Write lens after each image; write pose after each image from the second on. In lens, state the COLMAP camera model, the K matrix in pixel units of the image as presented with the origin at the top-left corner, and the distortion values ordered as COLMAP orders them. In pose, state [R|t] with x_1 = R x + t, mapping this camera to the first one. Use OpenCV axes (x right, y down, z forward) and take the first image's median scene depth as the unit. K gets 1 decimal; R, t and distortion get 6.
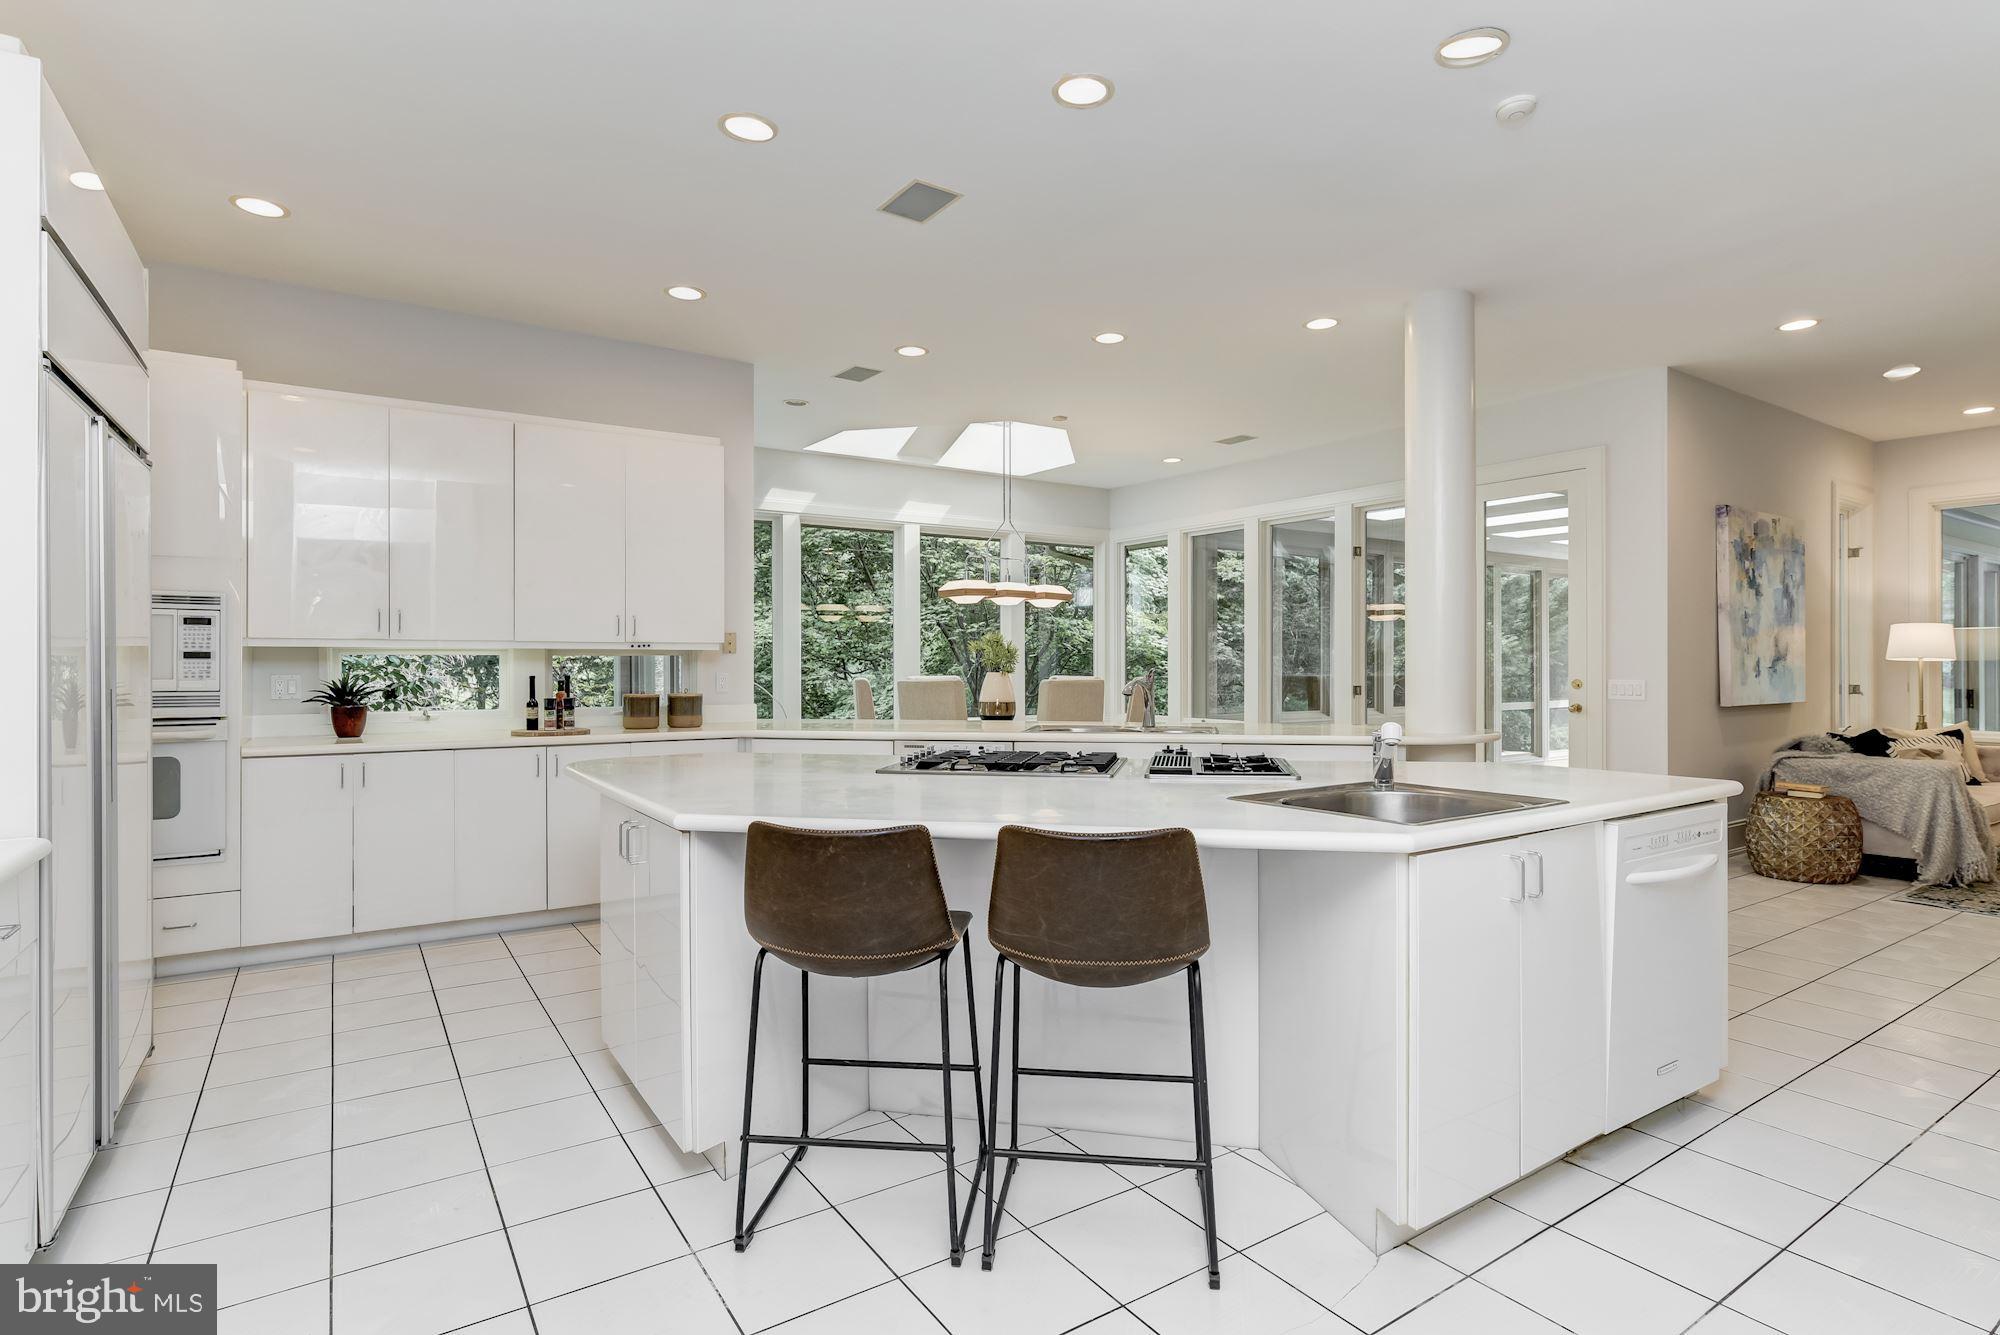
lens RADIAL K [[1012.6, 0, 1001.5], [0, 1012.6, 669.5], [0, 0, 1]] dist [-0.000494, 0.000037]
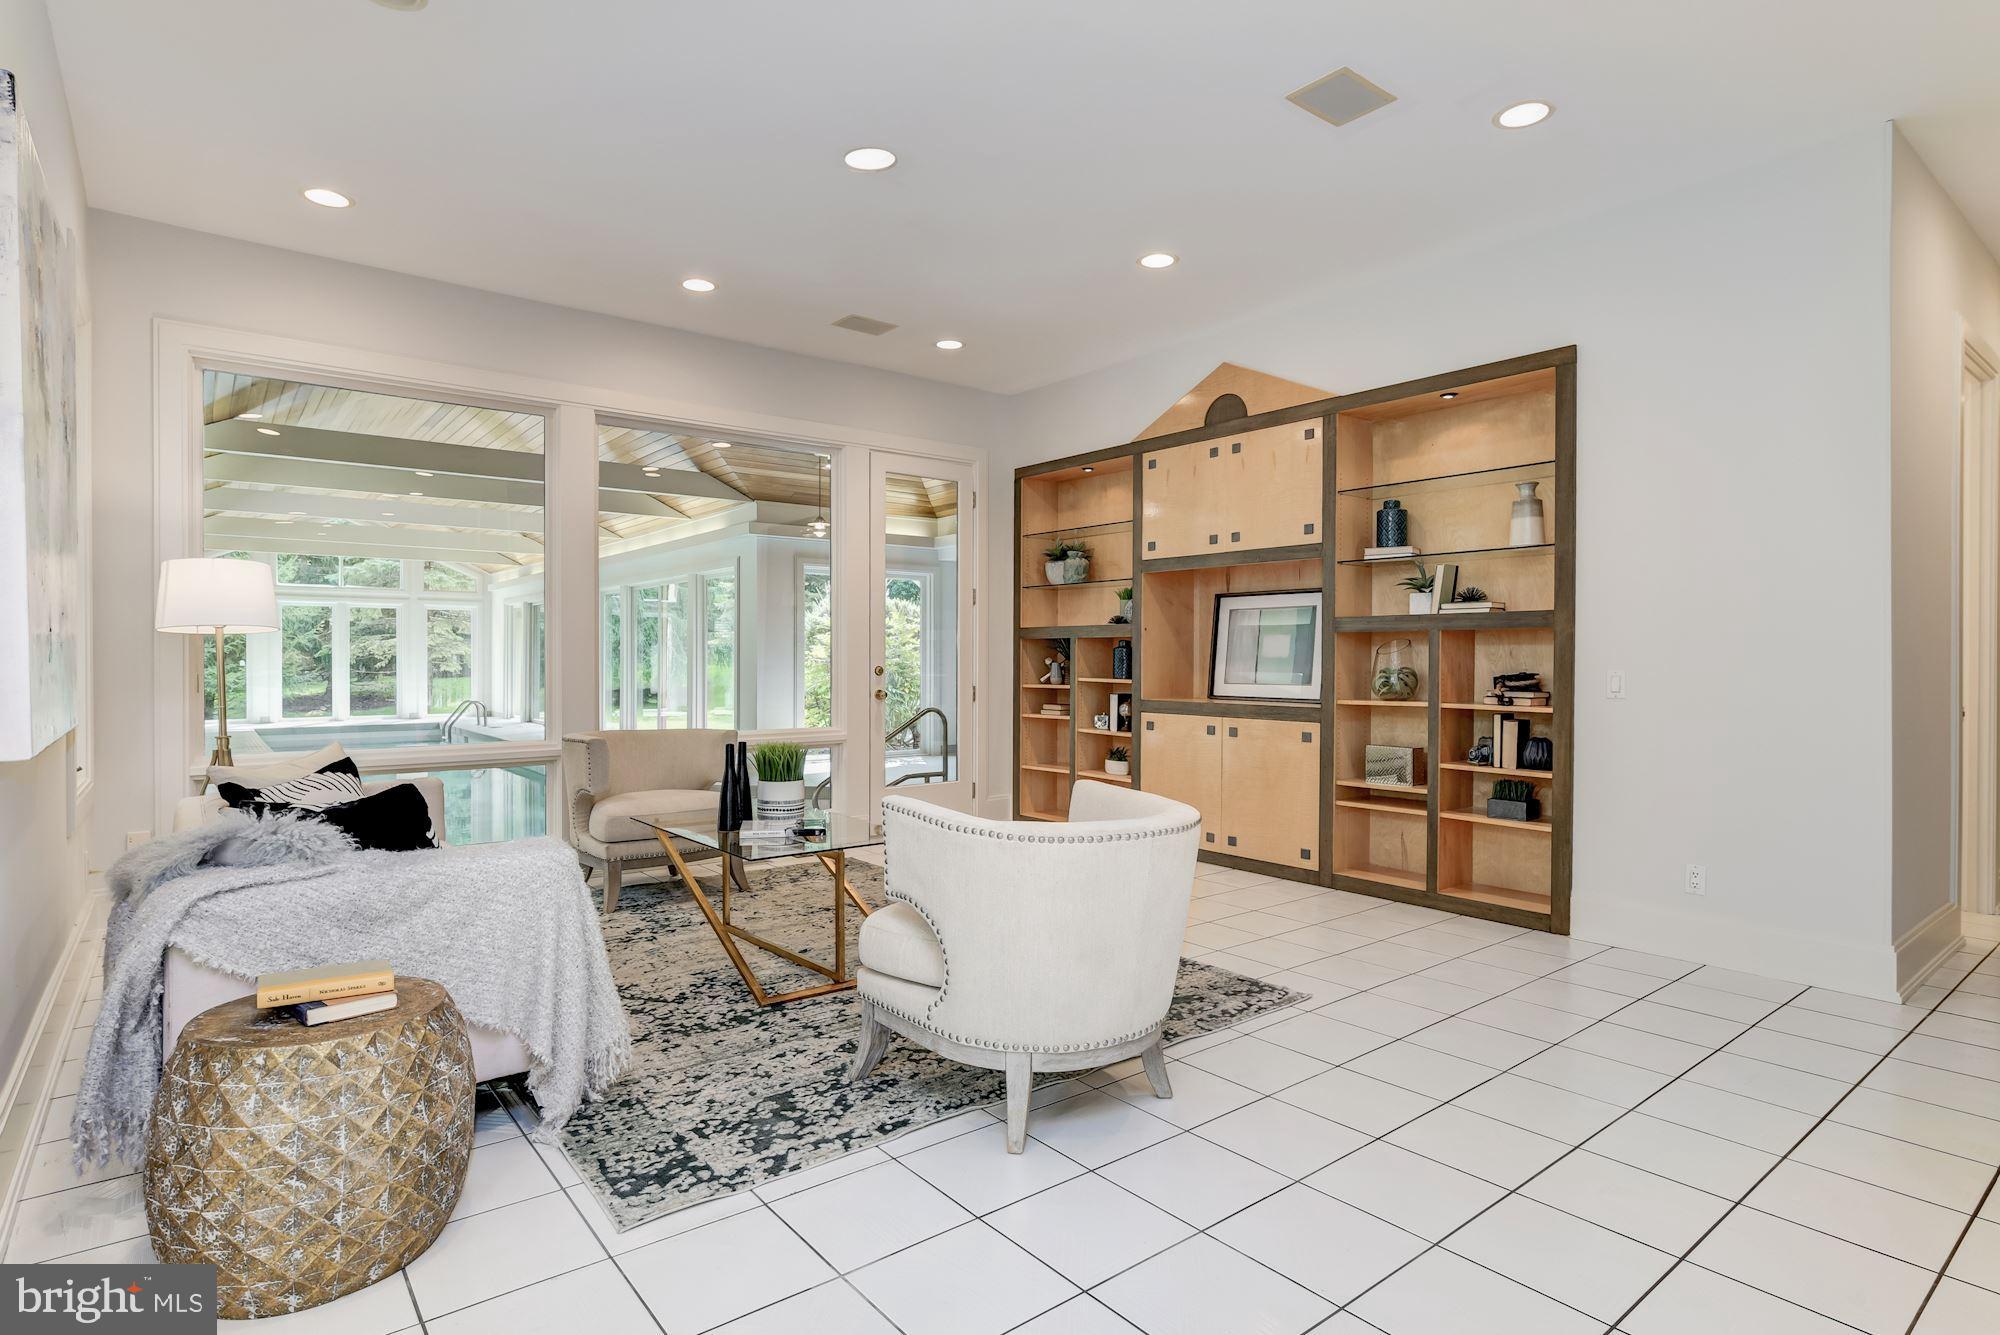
lens RADIAL K [[1012.6, 0, 1005.2], [0, 1012.6, 665.8], [0, 0, 1]] dist [-0.000494, 0.000037]
pose [[-0.086882, -0.001424, 0.996218, 0.438688], [-0.001043, 0.999999, 0.001338, 0.010339], [-0.996218, -0.000923, -0.086883, 0.807395]]
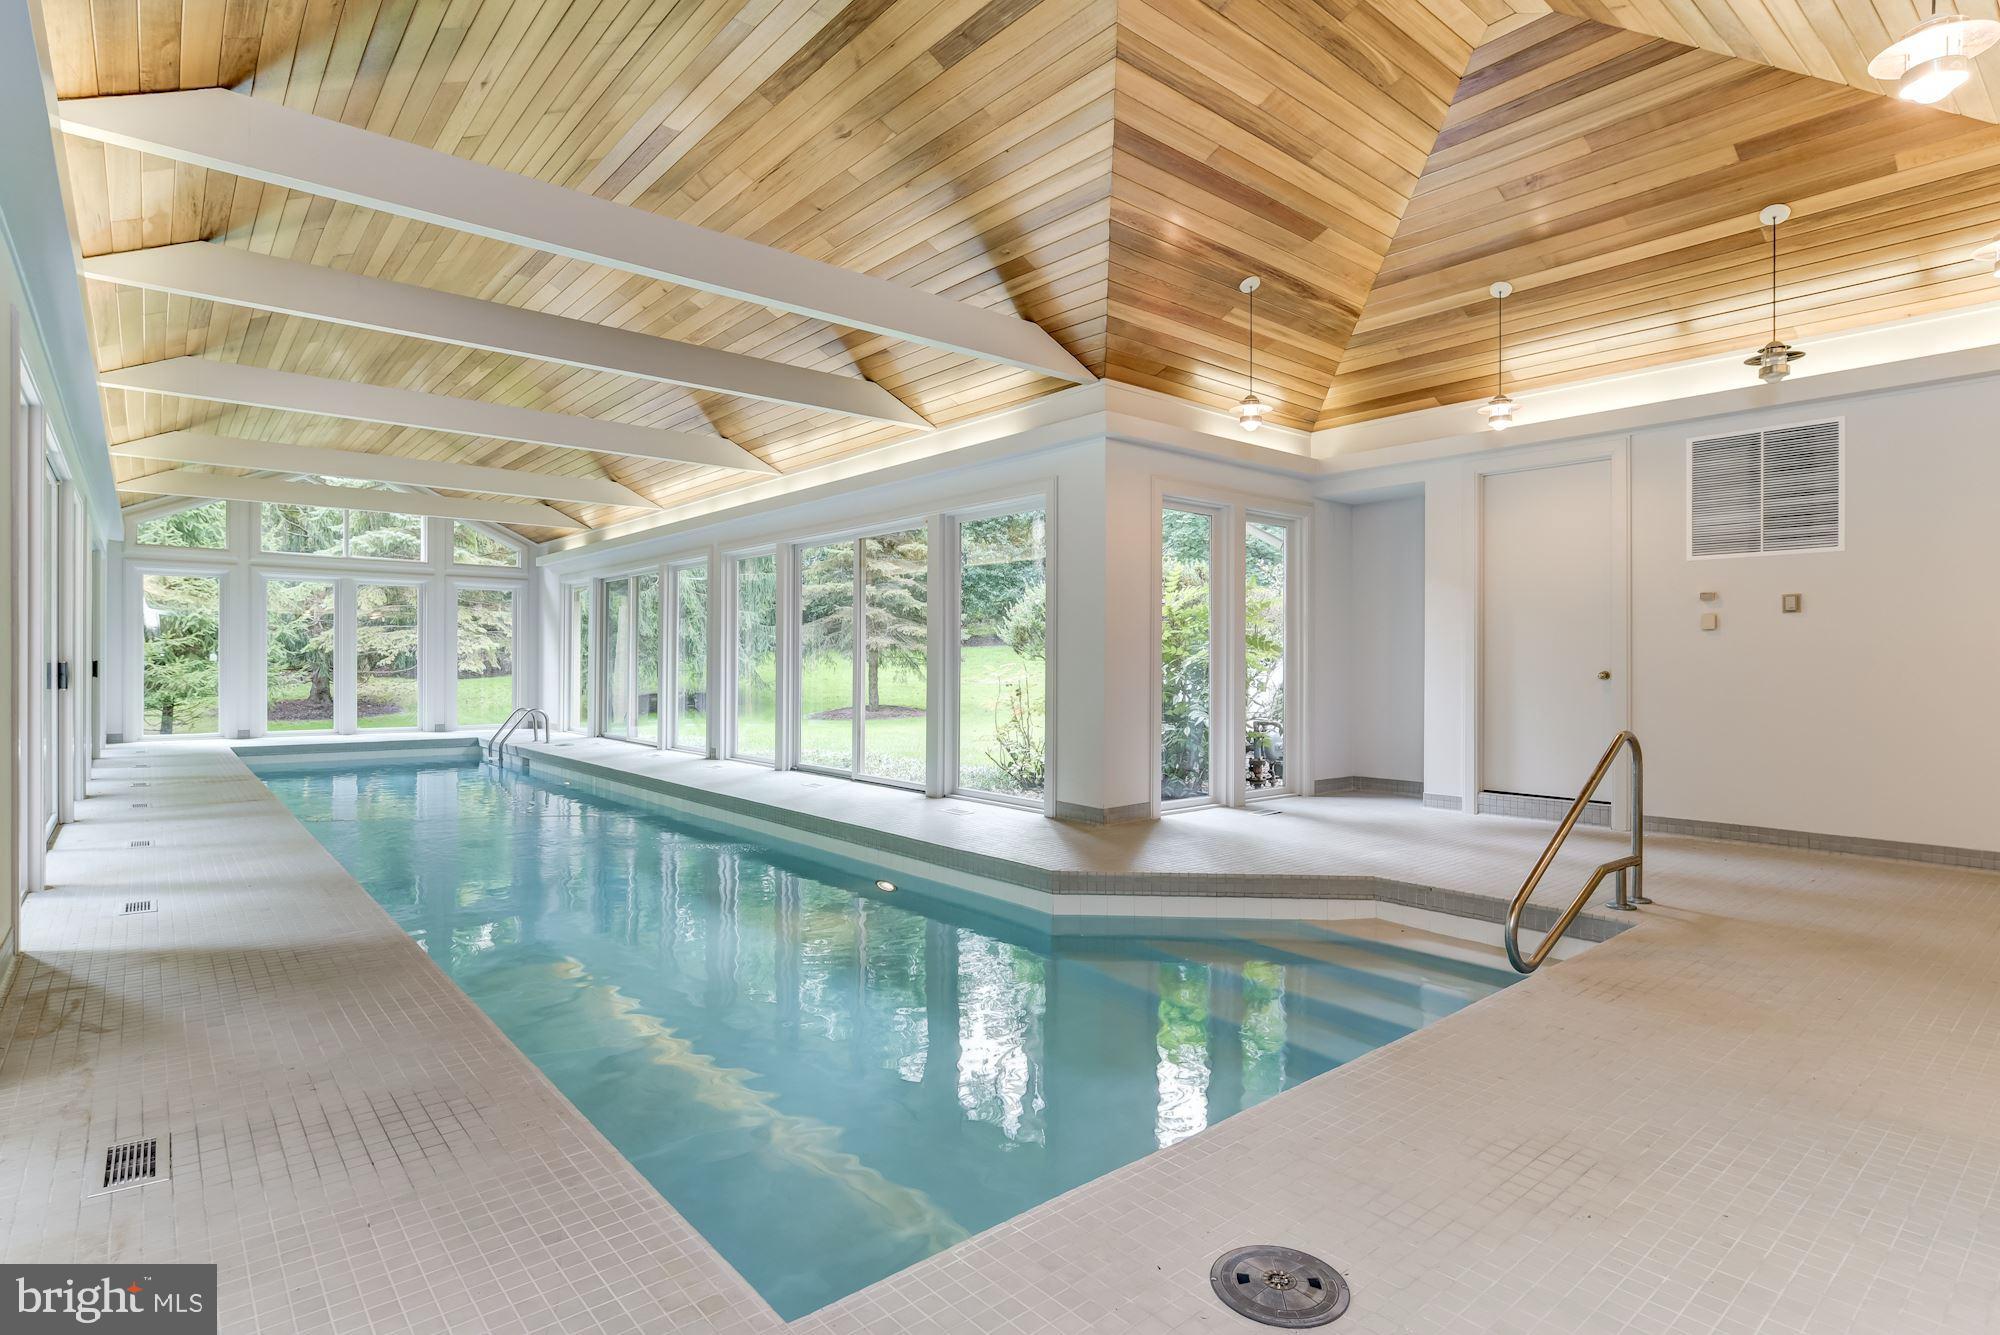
lens RADIAL K [[1012.6, 0, 991.5], [0, 1012.6, 668.9], [0, 0, 1]] dist [-0.000494, 0.000037]
pose [[-0.103397, 0.000490, 0.994640, 0.549526], [-0.004718, 0.999988, -0.000983, 0.012928], [-0.994629, -0.004795, -0.103394, 0.880337]]
